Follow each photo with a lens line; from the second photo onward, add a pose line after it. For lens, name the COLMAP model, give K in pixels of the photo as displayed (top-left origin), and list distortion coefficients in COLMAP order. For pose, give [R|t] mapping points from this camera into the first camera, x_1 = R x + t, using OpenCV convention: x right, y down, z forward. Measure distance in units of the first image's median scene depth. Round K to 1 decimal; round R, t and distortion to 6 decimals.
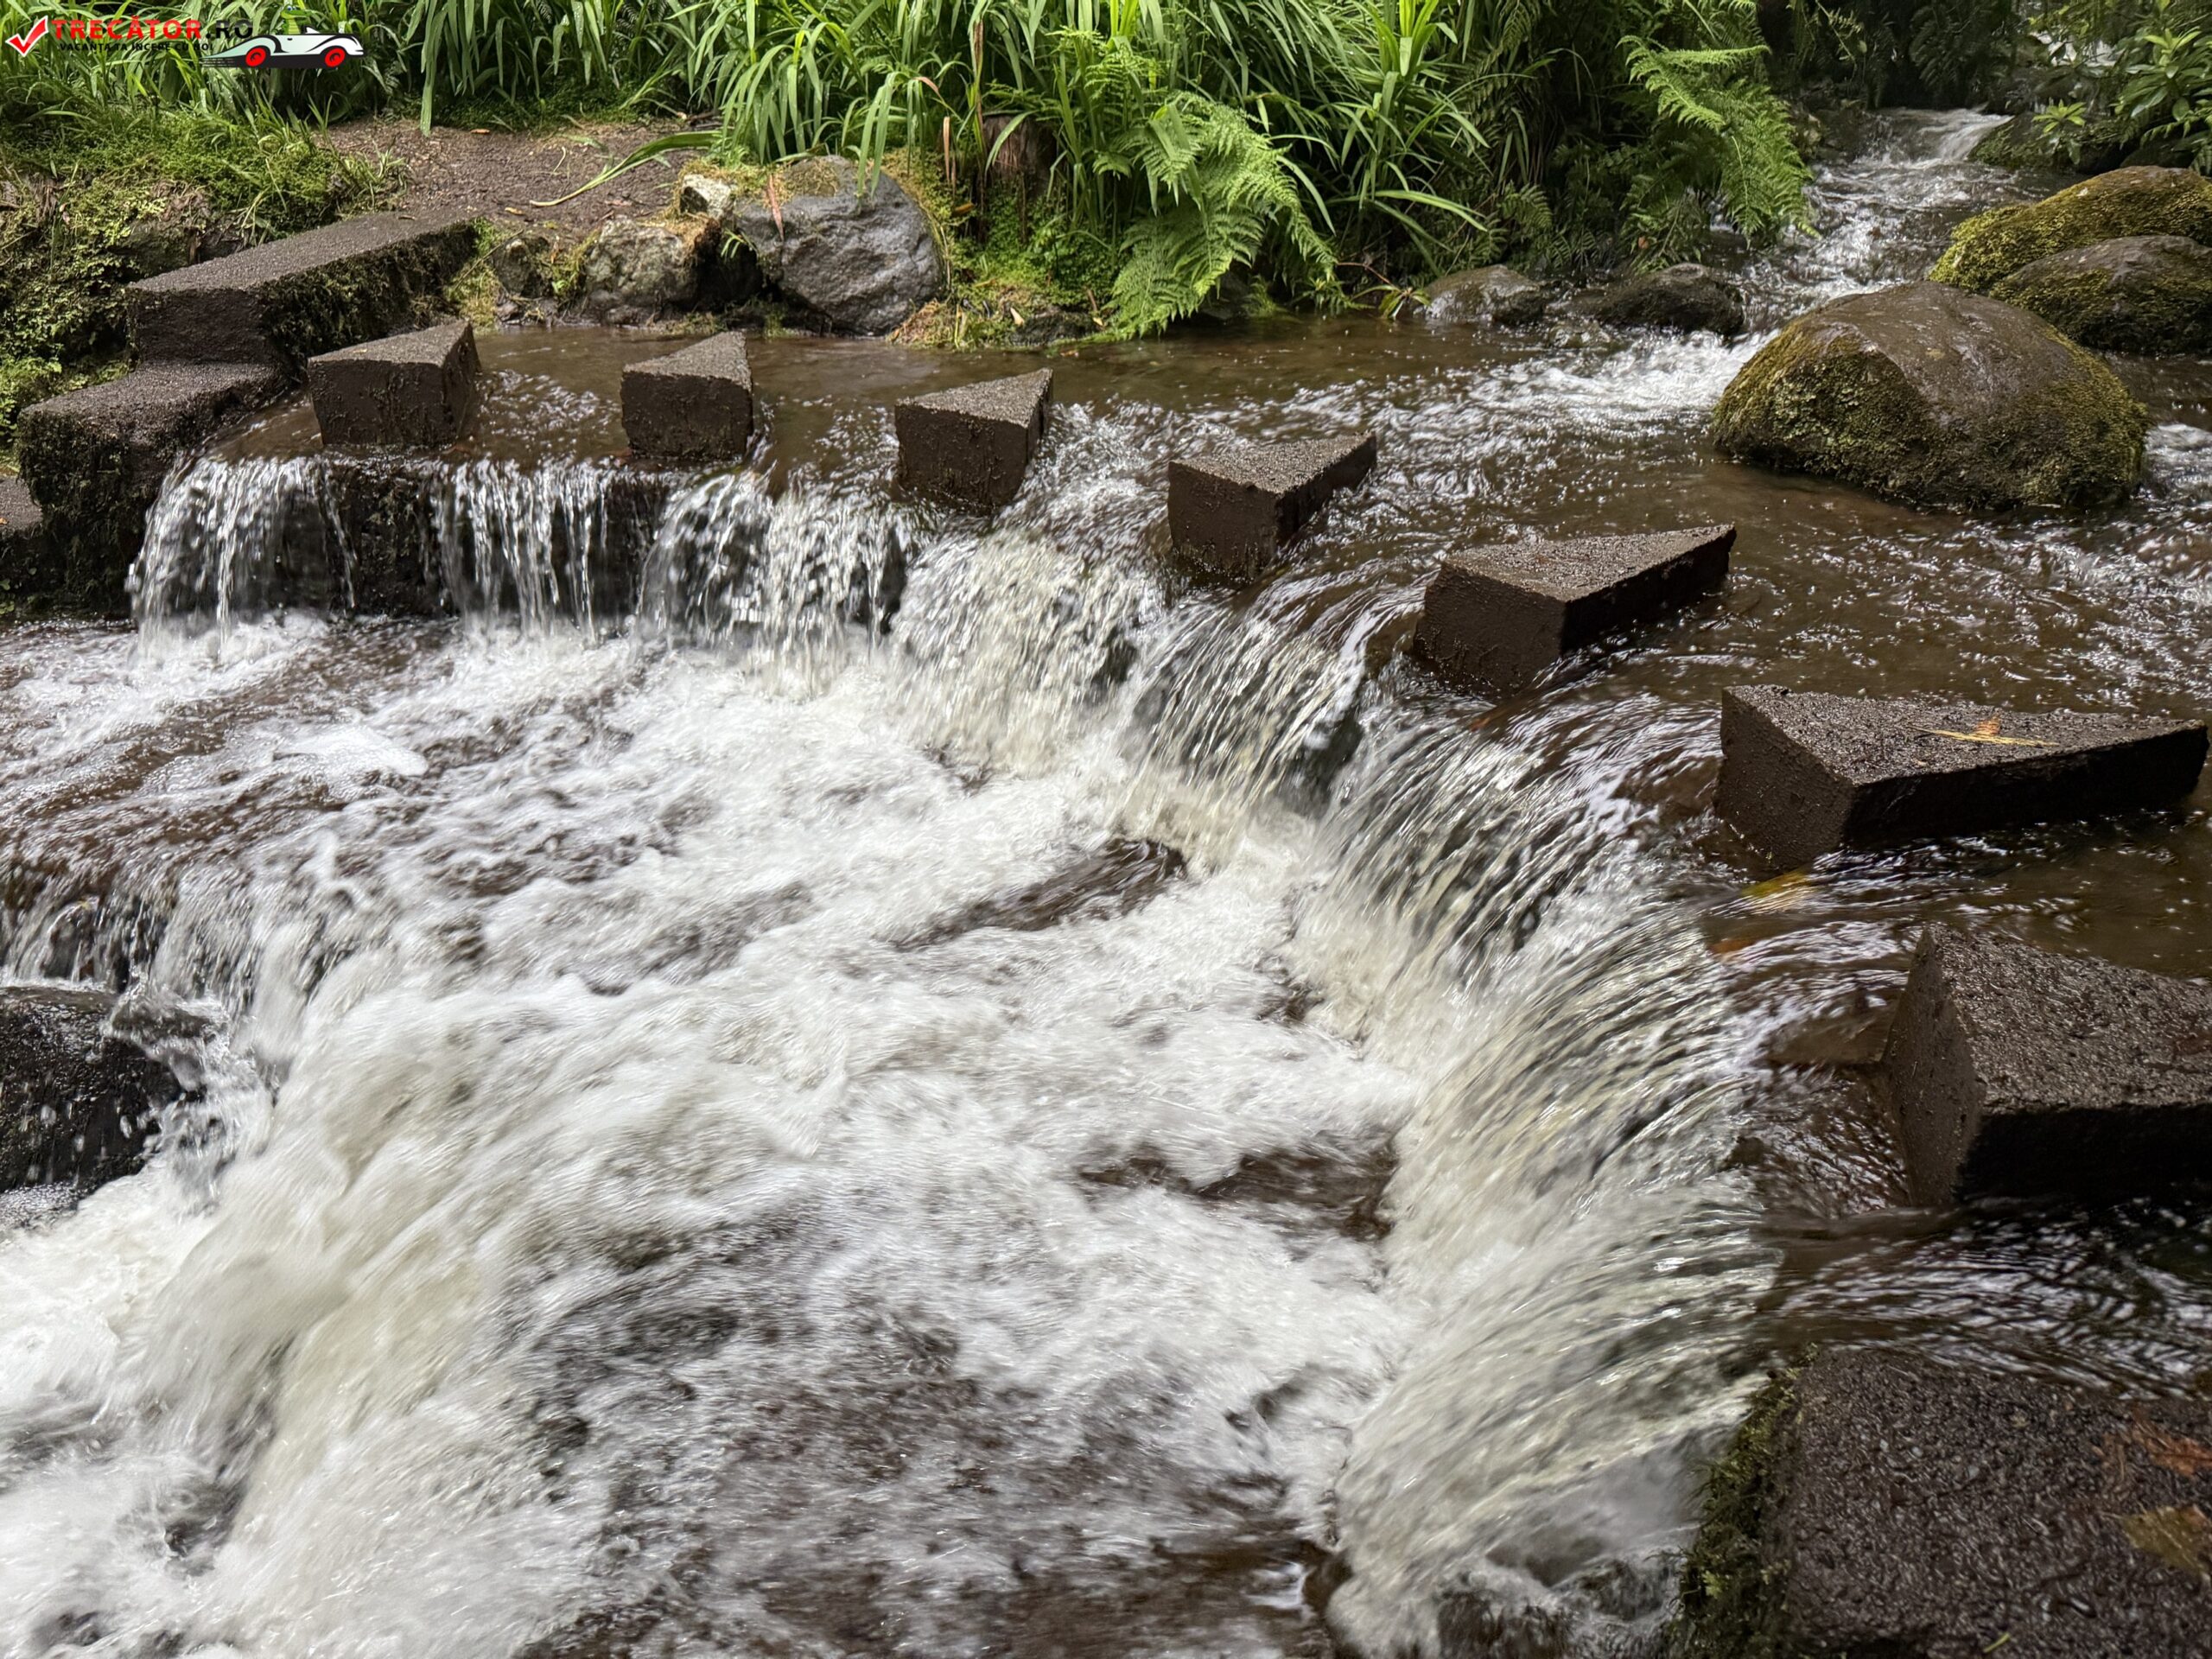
lens RADIAL K [[1542.3, 0, 1109.5], [0, 1542.3, 836.5], [0, 0, 1]] dist [0.010773, -0.003718]
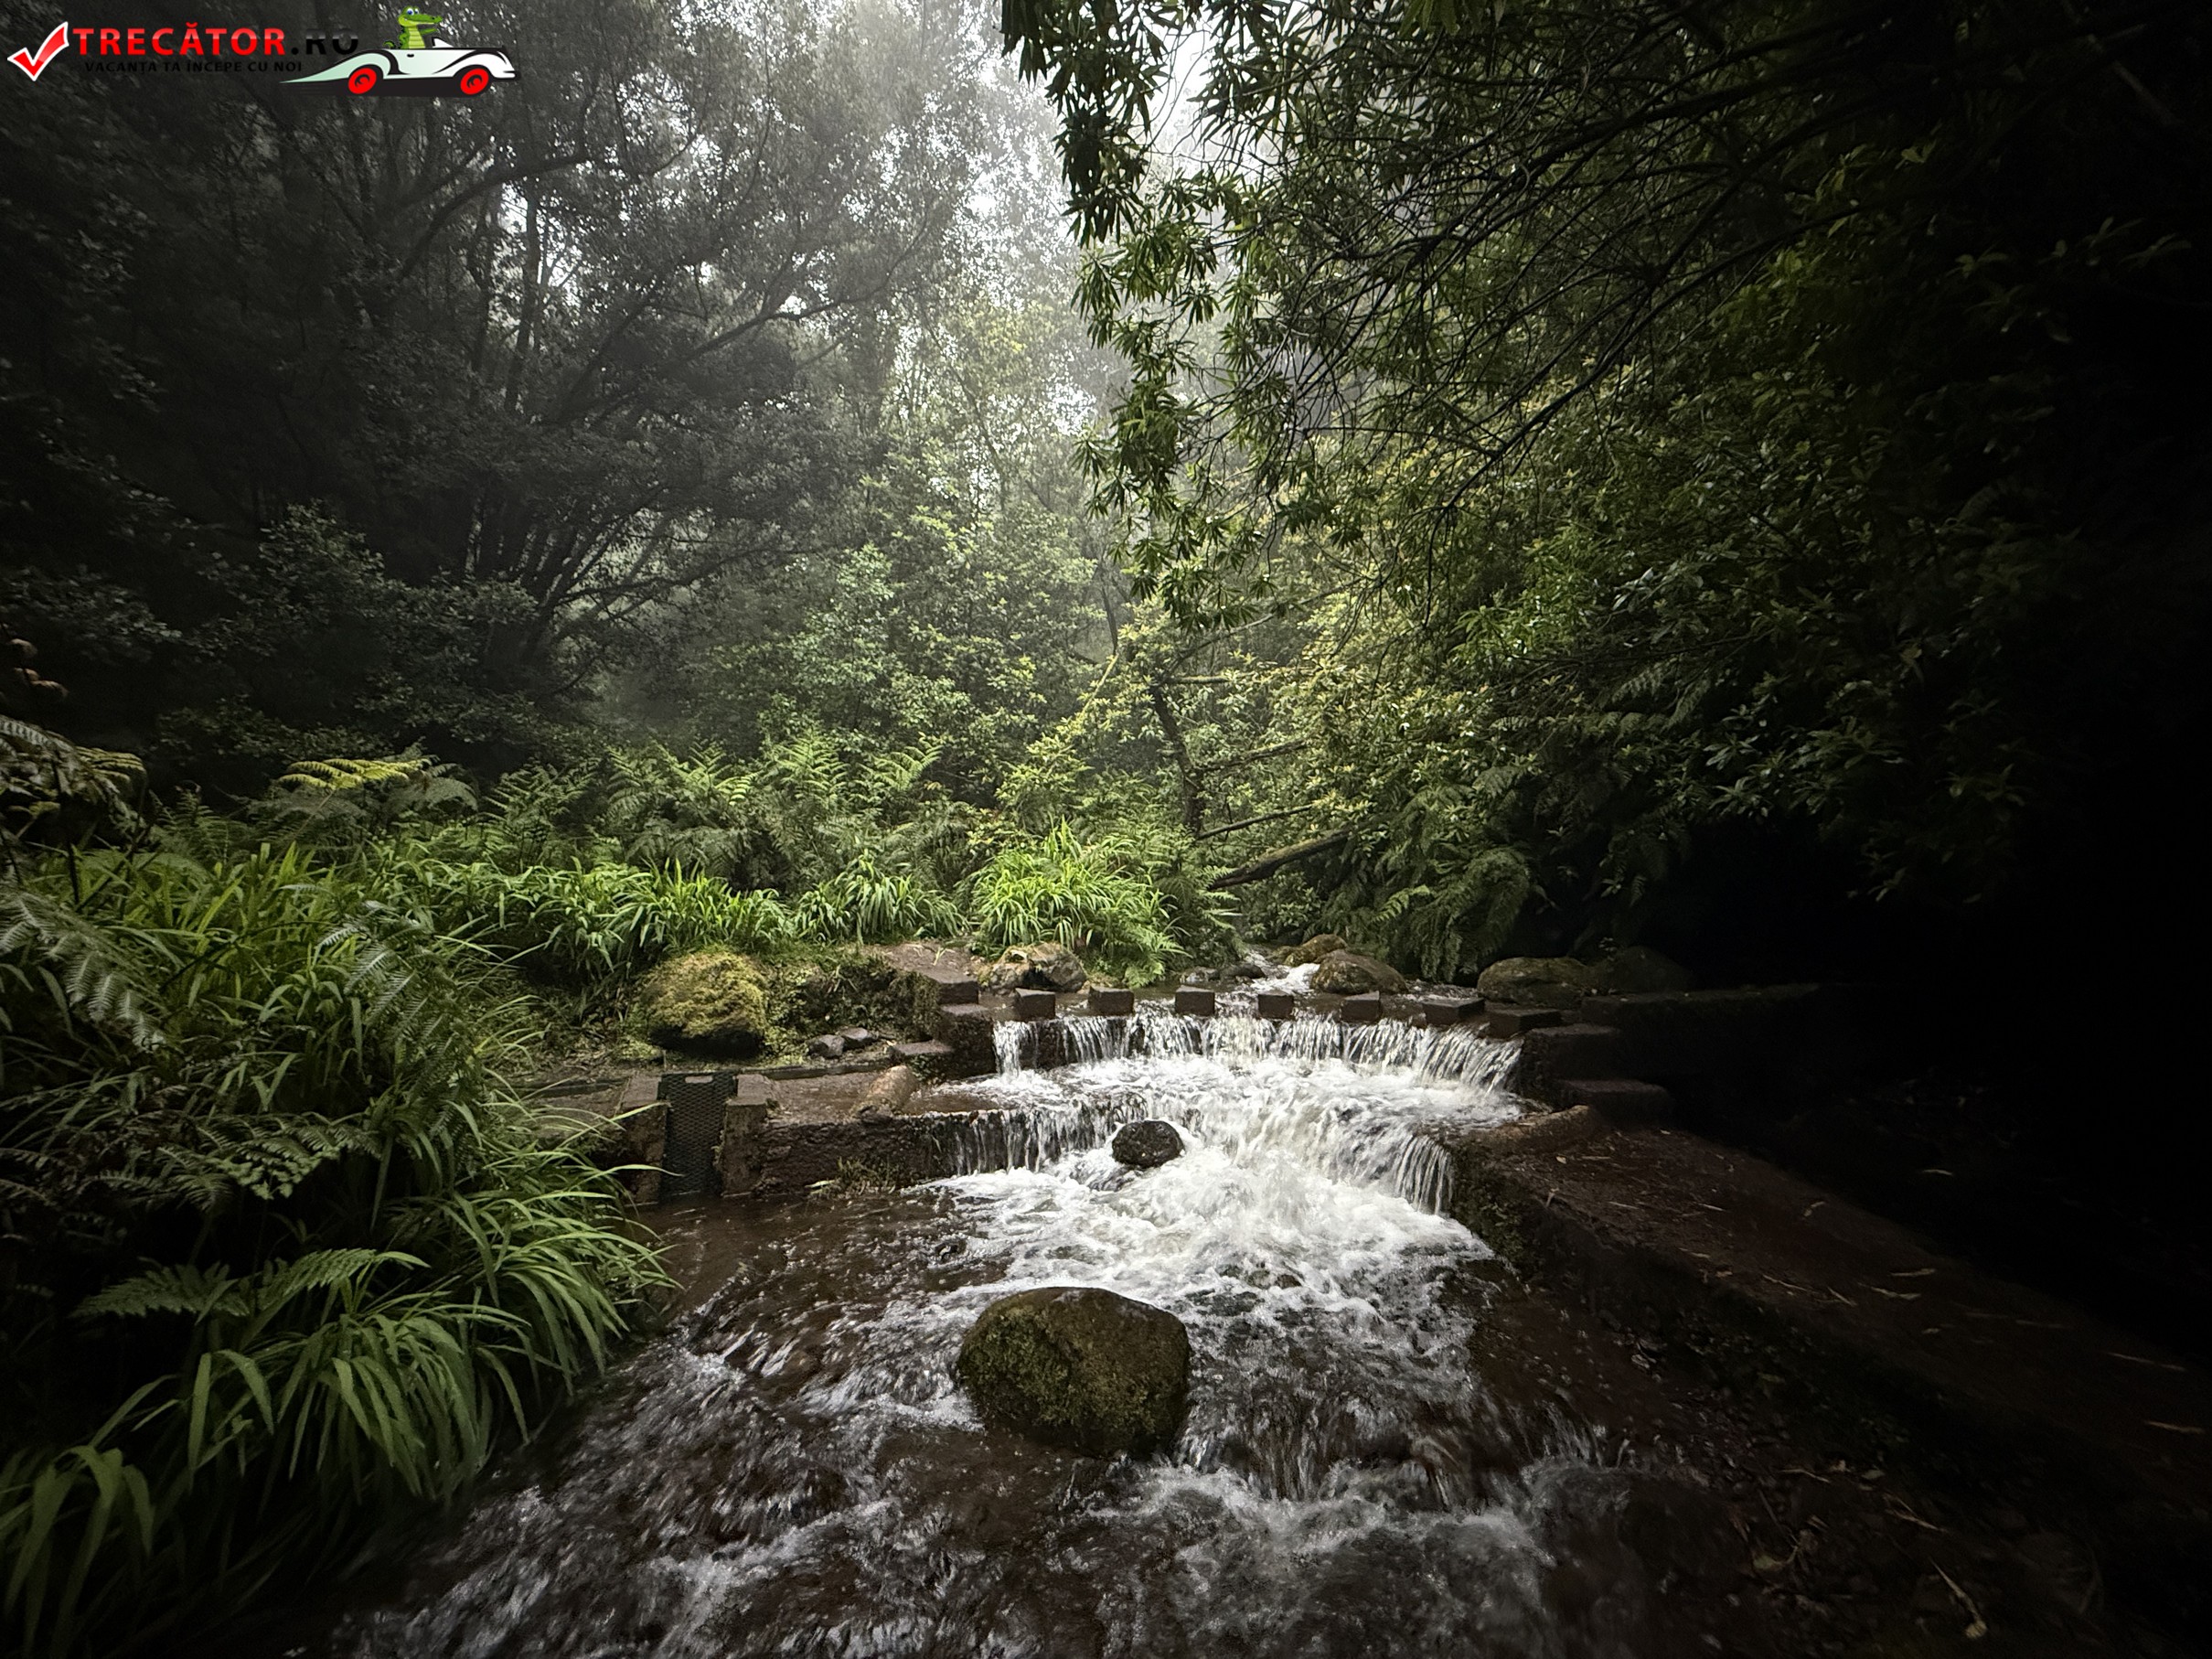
lens RADIAL K [[876.2, 0, 1101.3], [0, 876.2, 824.2], [0, 0, 1]] dist [0.000304, 0.000084]
pose [[0.867030, 0.027303, 0.497507, -1.034245], [0.247879, 0.842528, -0.478229, 0.274327], [-0.432221, 0.537960, 0.723729, -0.553771]]
